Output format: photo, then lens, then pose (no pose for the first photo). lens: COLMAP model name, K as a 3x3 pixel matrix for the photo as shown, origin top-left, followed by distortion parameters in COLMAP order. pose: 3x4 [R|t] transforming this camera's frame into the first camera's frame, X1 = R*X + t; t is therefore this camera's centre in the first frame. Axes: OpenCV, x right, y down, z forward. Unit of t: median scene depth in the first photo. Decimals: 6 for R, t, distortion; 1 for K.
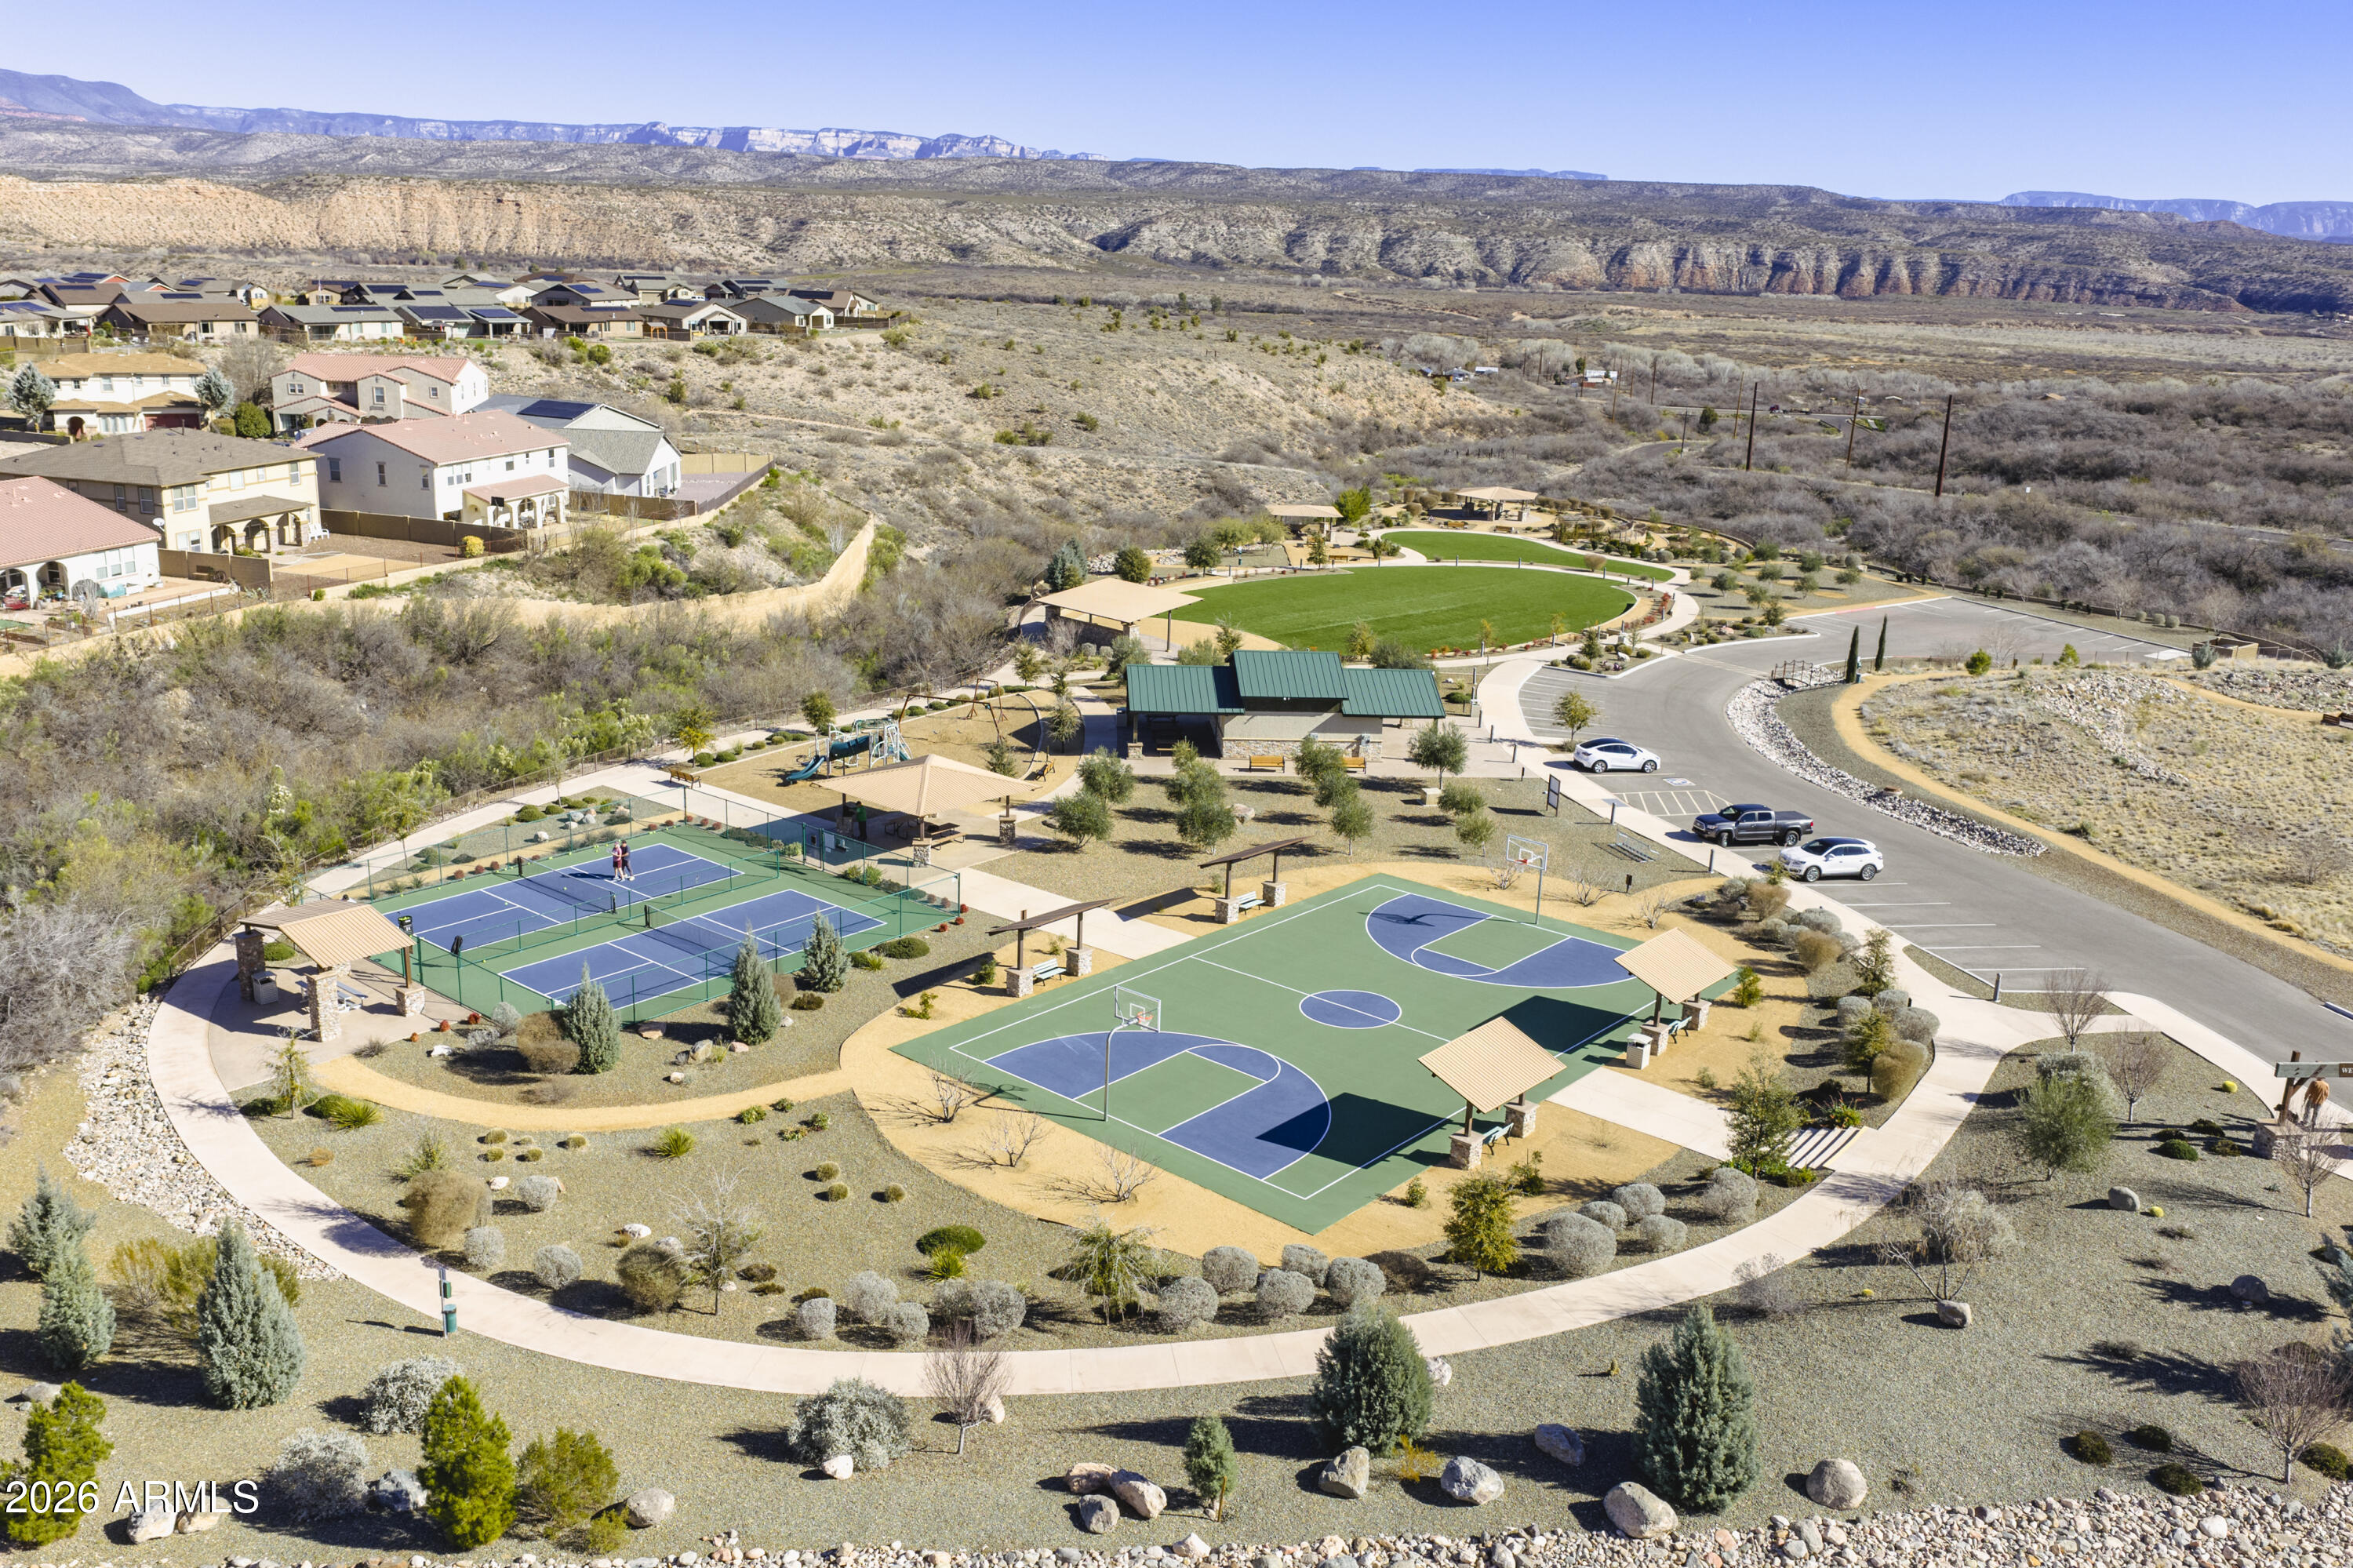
lens RADIAL K [[1923.1, 0, 1176.5], [0, 1923.1, 784.0], [0, 0, 1]] dist [0.018127, -0.037040]
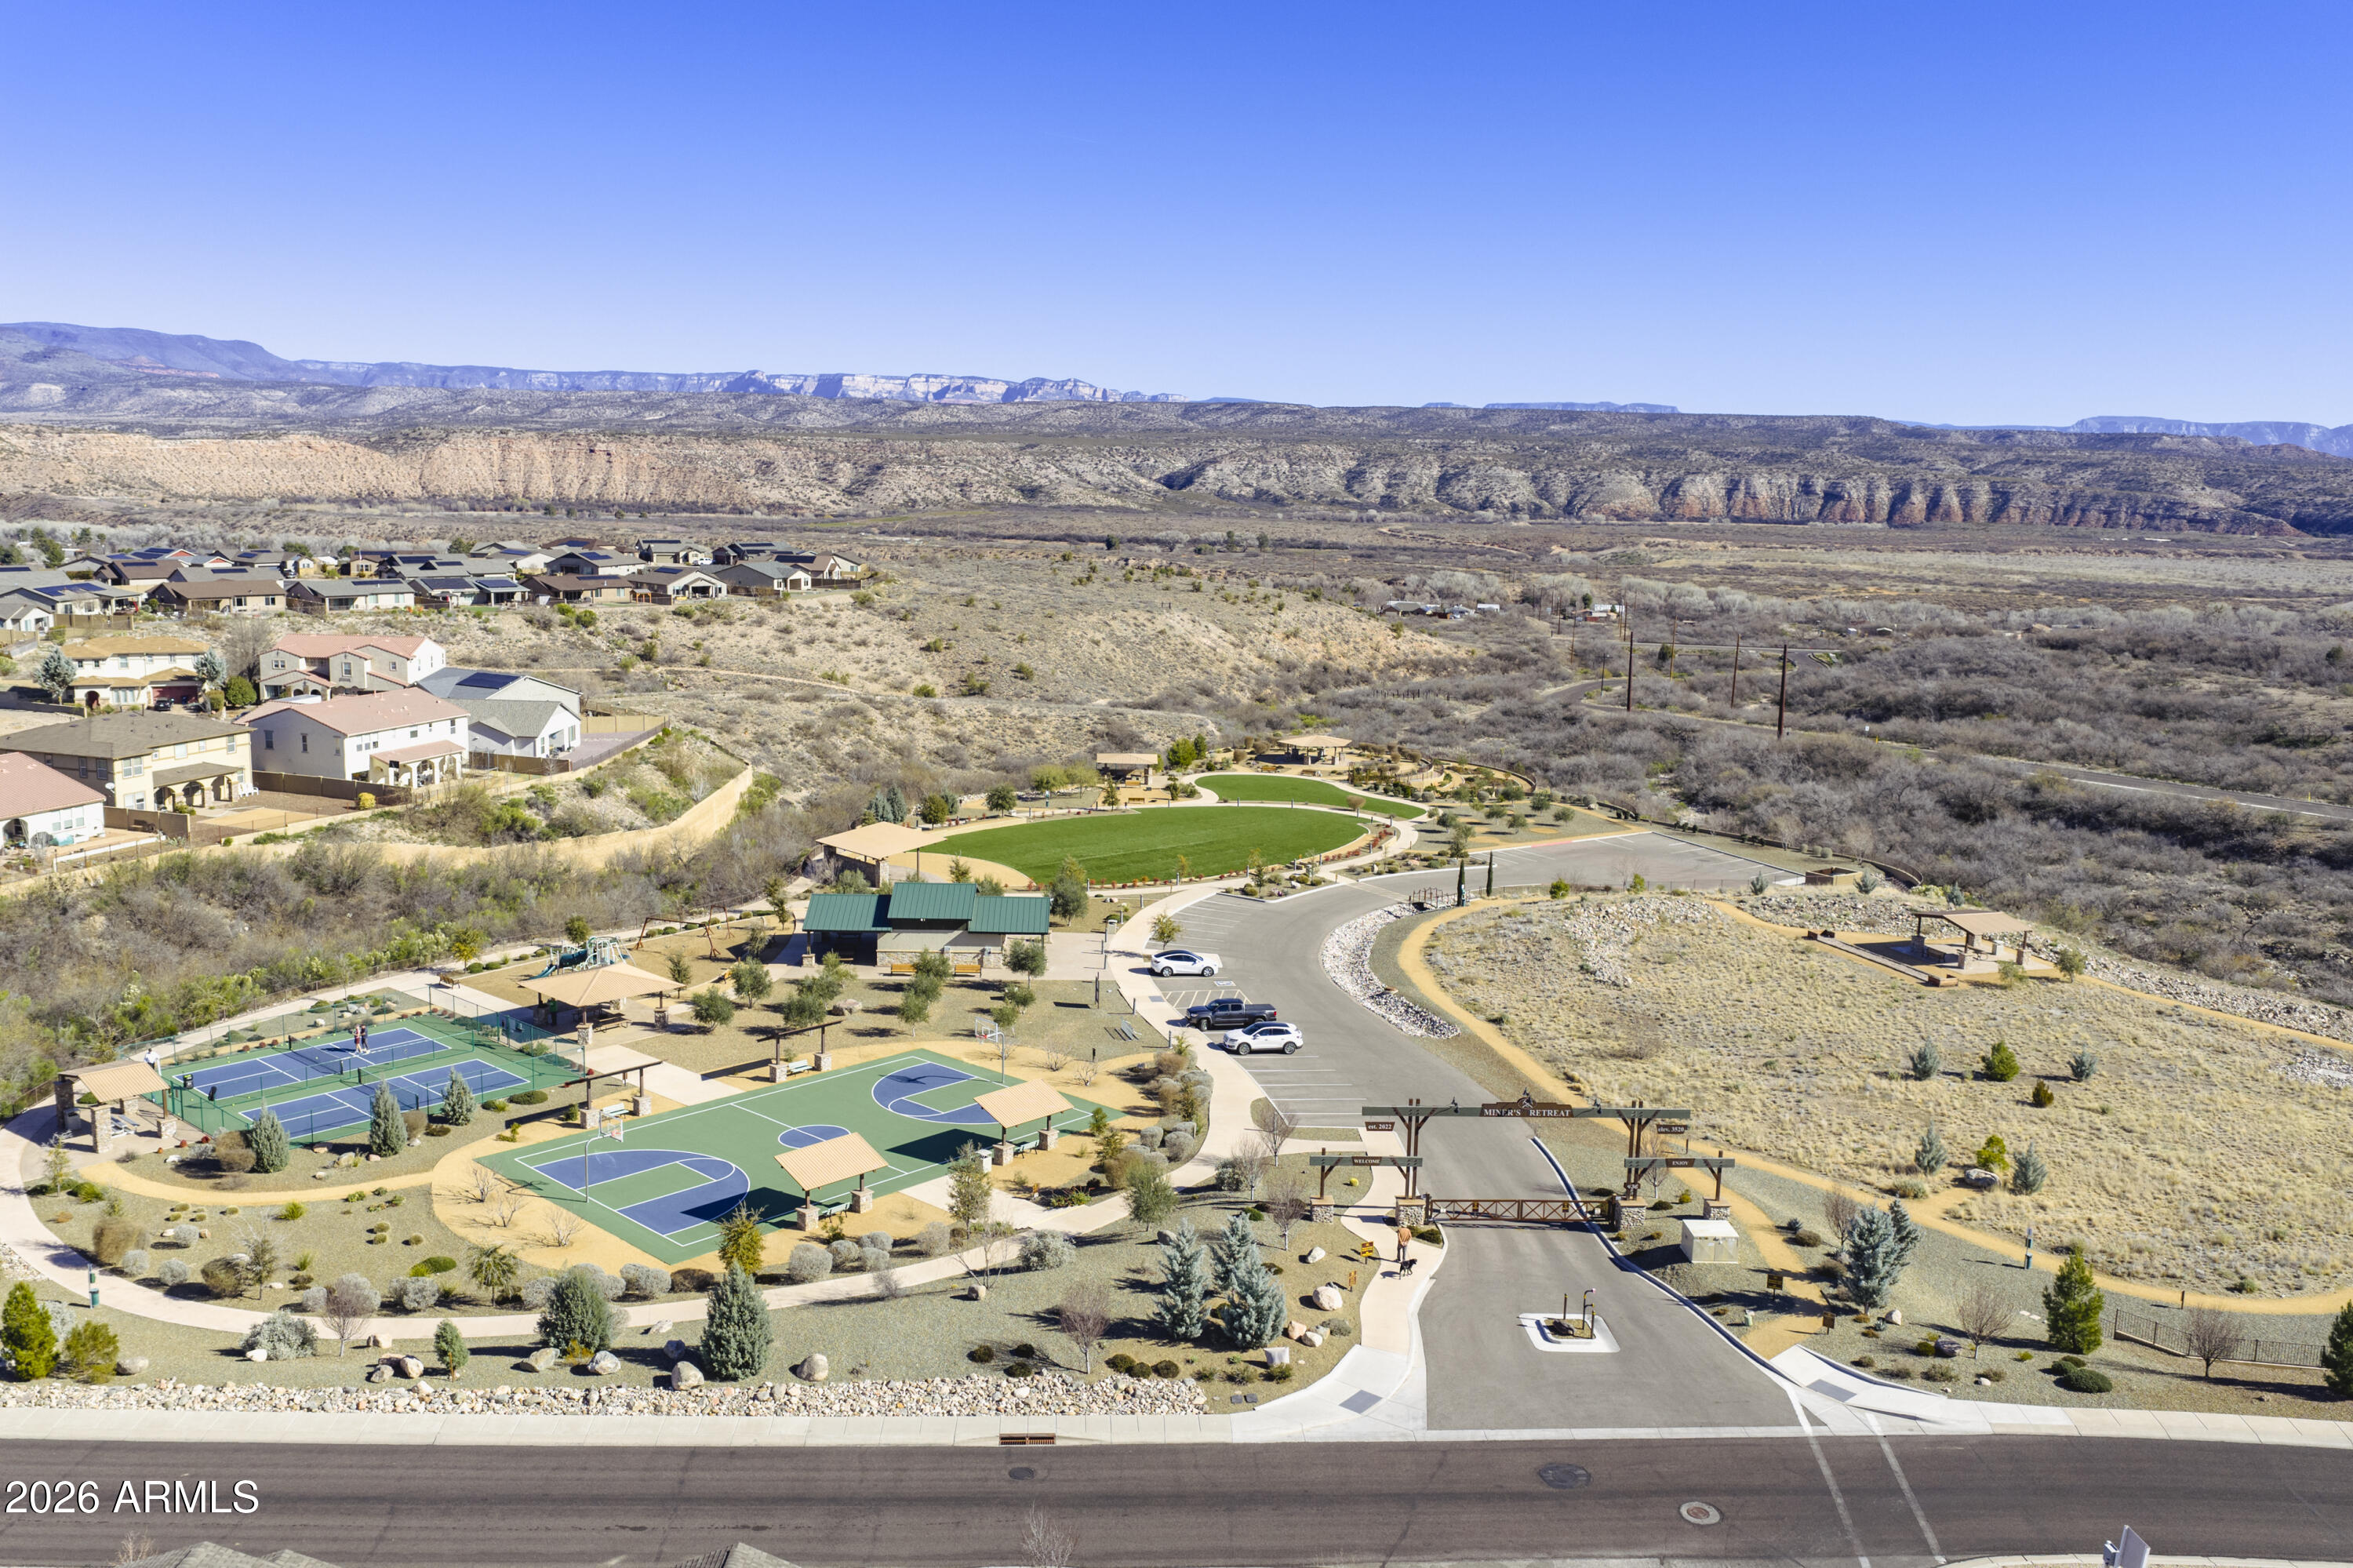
lens RADIAL K [[1923.1, 0, 1176.5], [0, 1923.1, 784.0], [0, 0, 1]] dist [0.018127, -0.037040]
pose [[0.999124, -0.005984, -0.041421, 0.138261], [0.001150, 0.993278, -0.115748, 0.007391], [0.041835, 0.115599, 0.992415, -0.144692]]
